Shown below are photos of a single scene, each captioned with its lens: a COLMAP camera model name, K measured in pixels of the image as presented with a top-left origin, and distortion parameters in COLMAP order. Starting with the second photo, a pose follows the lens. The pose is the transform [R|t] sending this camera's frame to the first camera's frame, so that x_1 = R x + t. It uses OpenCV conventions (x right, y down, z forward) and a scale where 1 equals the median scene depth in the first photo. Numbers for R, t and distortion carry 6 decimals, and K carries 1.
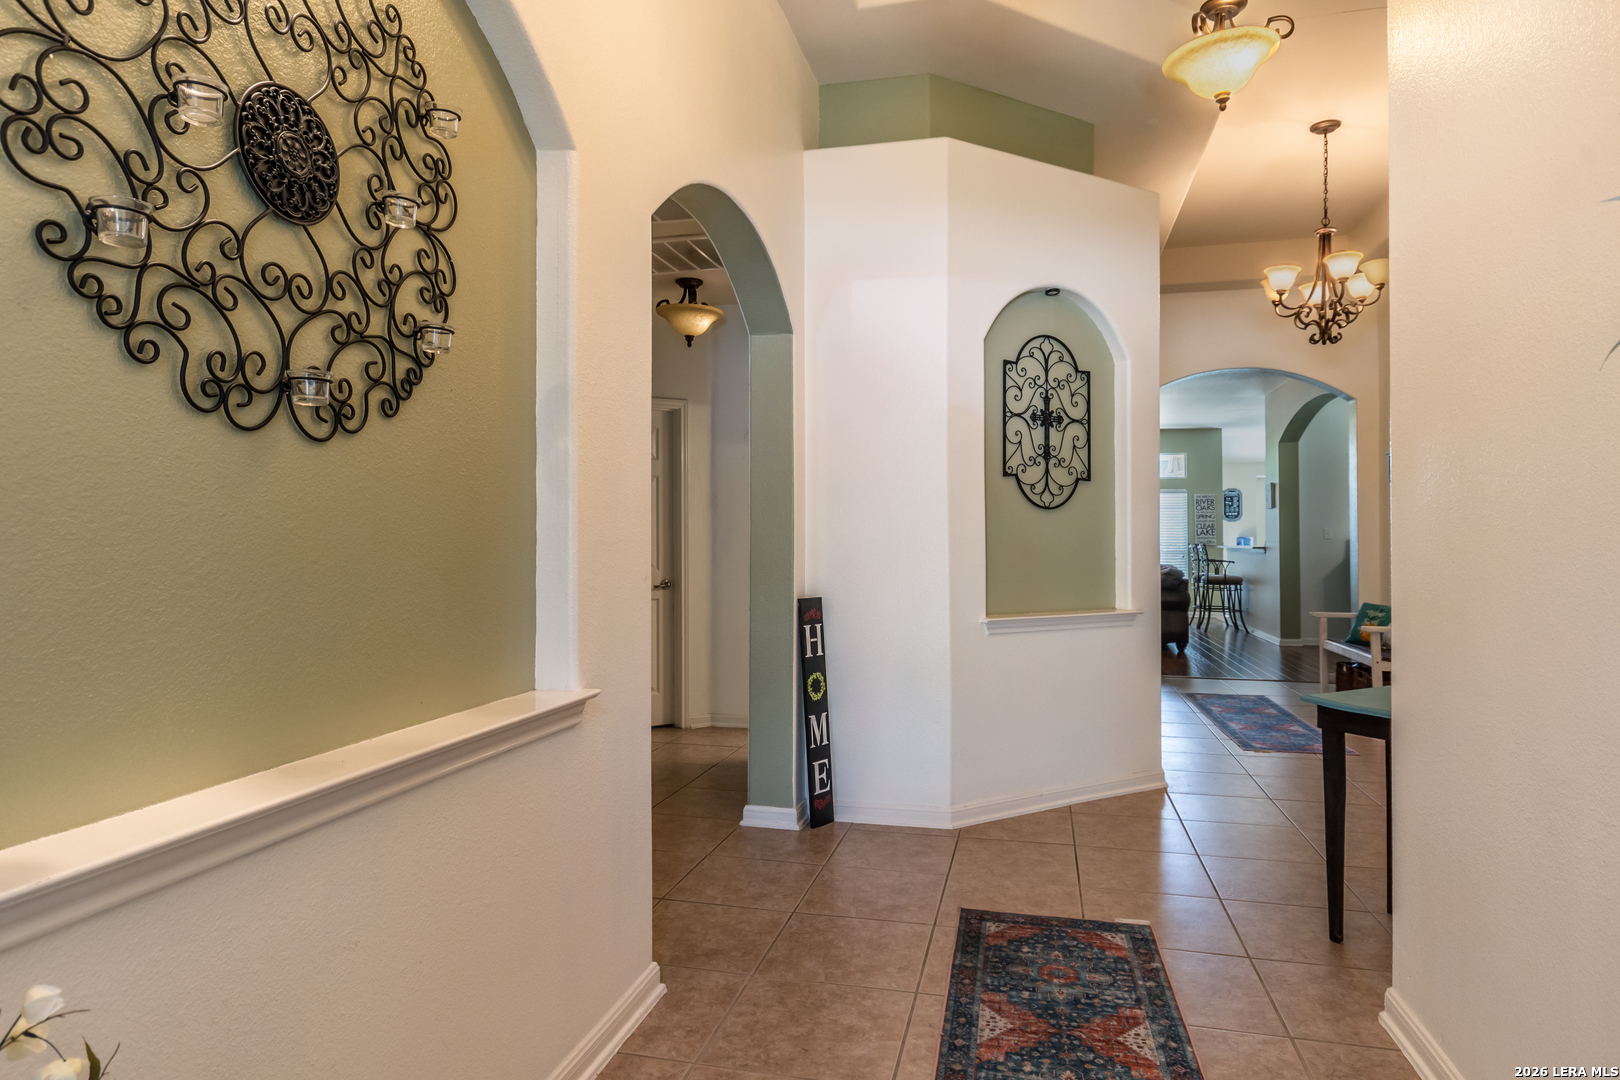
lens RADIAL K [[937.4, 0, 814.0], [0, 937.4, 534.7], [0, 0, 1]] dist [0.005890, -0.003293]
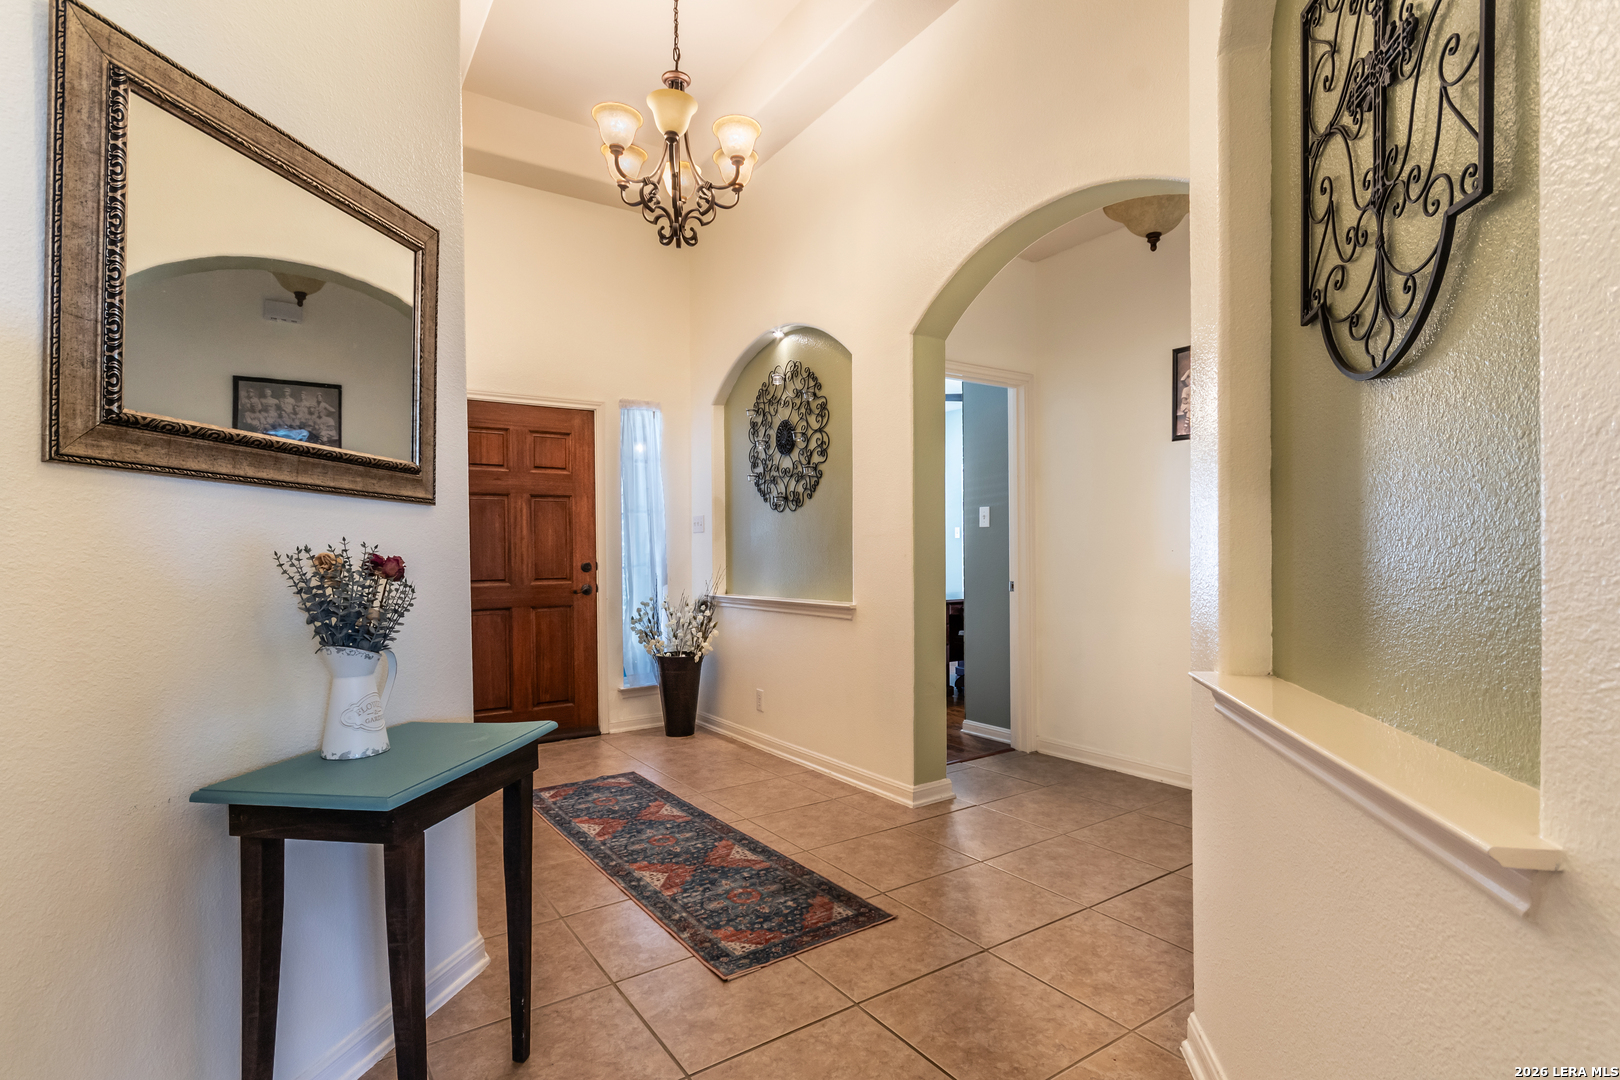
lens RADIAL K [[774.4, 0, 814.2], [0, 774.4, 544.8], [0, 0, 1]] dist [0.003647, -0.004875]
pose [[-0.669440, 0.007369, -0.742829, 1.018102], [0.025078, 0.999605, -0.012685, 0.043179], [0.742442, -0.027120, -0.669361, 1.906402]]
